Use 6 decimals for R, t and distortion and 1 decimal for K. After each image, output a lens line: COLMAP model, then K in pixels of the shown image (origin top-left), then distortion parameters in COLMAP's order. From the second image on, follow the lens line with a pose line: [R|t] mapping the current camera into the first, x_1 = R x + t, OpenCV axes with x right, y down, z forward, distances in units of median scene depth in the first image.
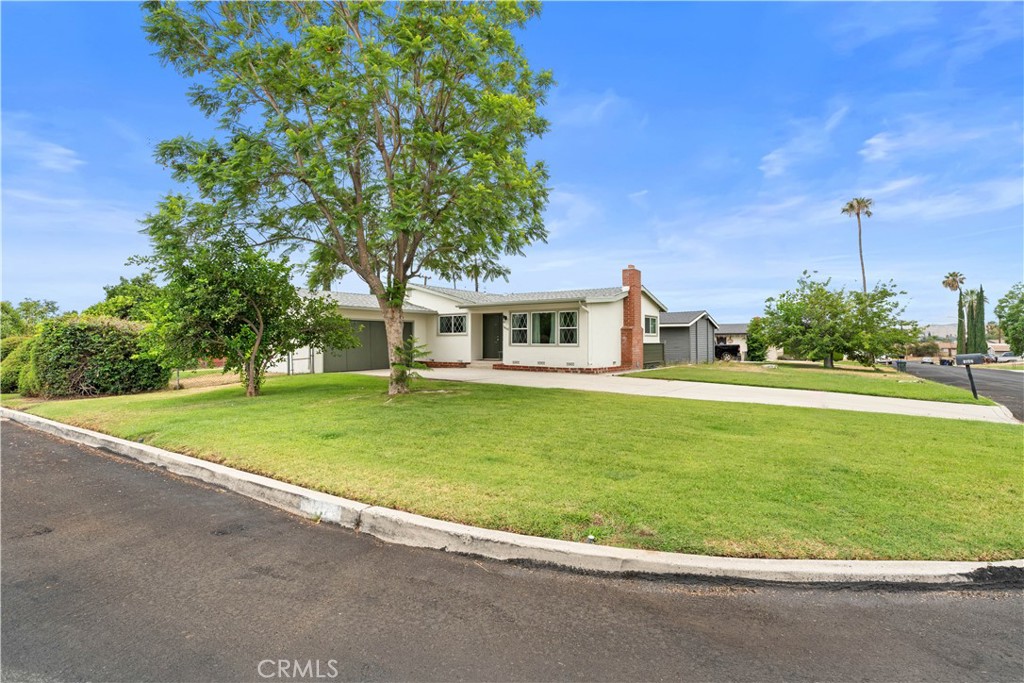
lens RADIAL K [[478.9, 0, 506.4], [0, 478.9, 341.7], [0, 0, 1]] dist [-0.007509, -0.001143]
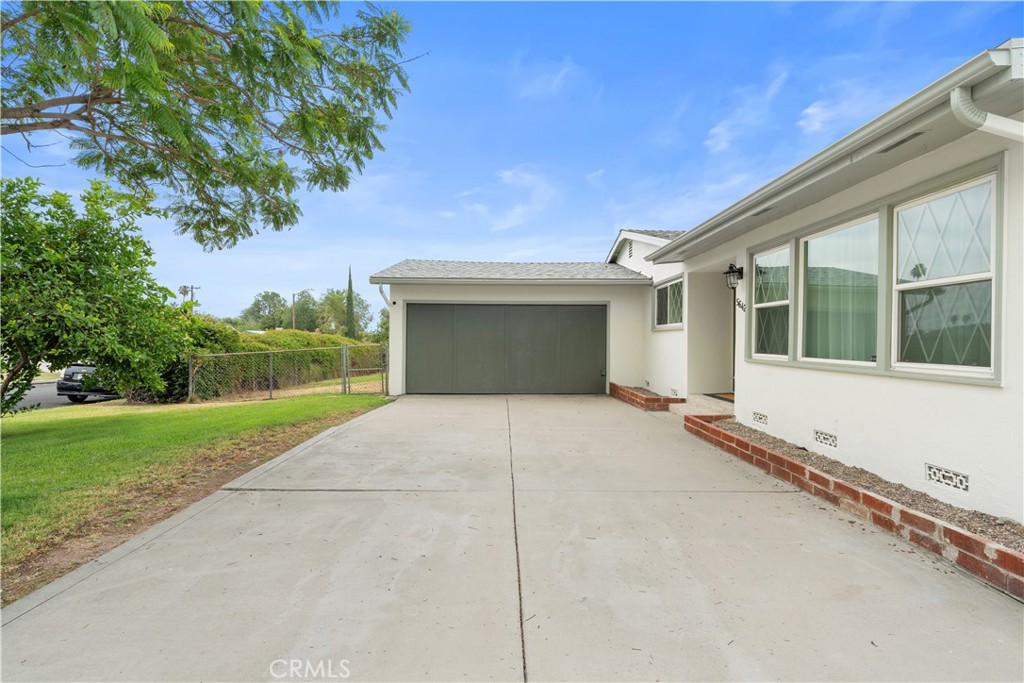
lens RADIAL K [[478.9, 0, 510.1], [0, 478.9, 339.1], [0, 0, 1]] dist [-0.007509, -0.001143]
pose [[0.591520, 0.002942, -0.806285, 0.162544], [-0.005168, 0.999987, -0.000143, -0.004751], [0.806274, 0.004251, 0.591528, 0.681856]]
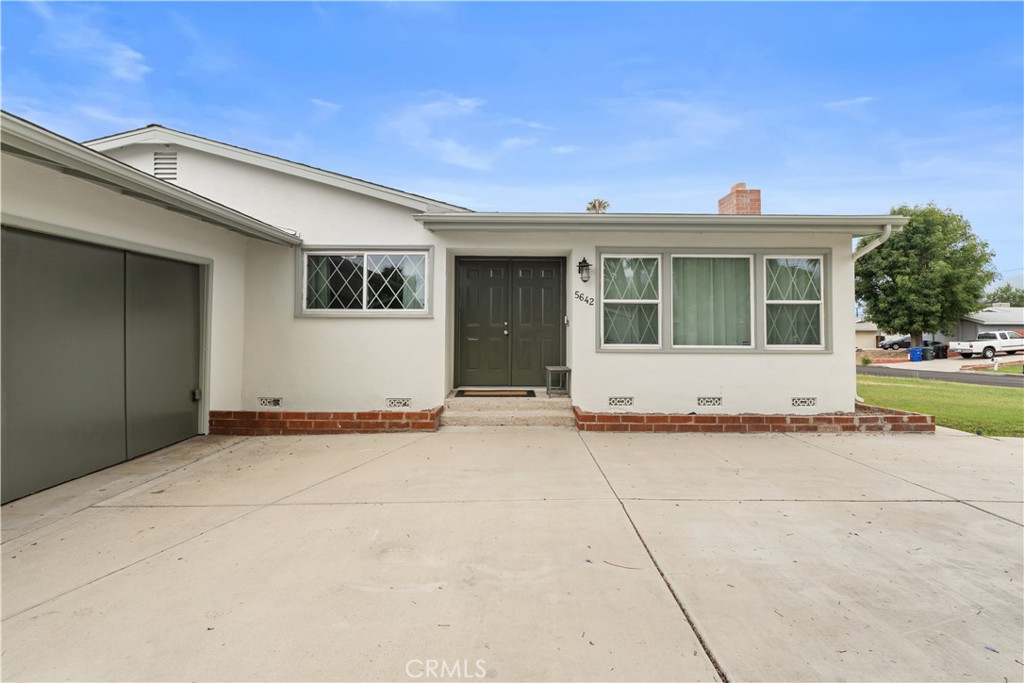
lens RADIAL K [[478.9, 0, 511.6], [0, 478.9, 320.3], [0, 0, 1]] dist [-0.007509, -0.001143]
pose [[0.806907, 0.014735, 0.590494, -0.234564], [-0.004413, 0.999811, -0.018919, -0.006482], [-0.590661, 0.012660, 0.806820, 0.754590]]
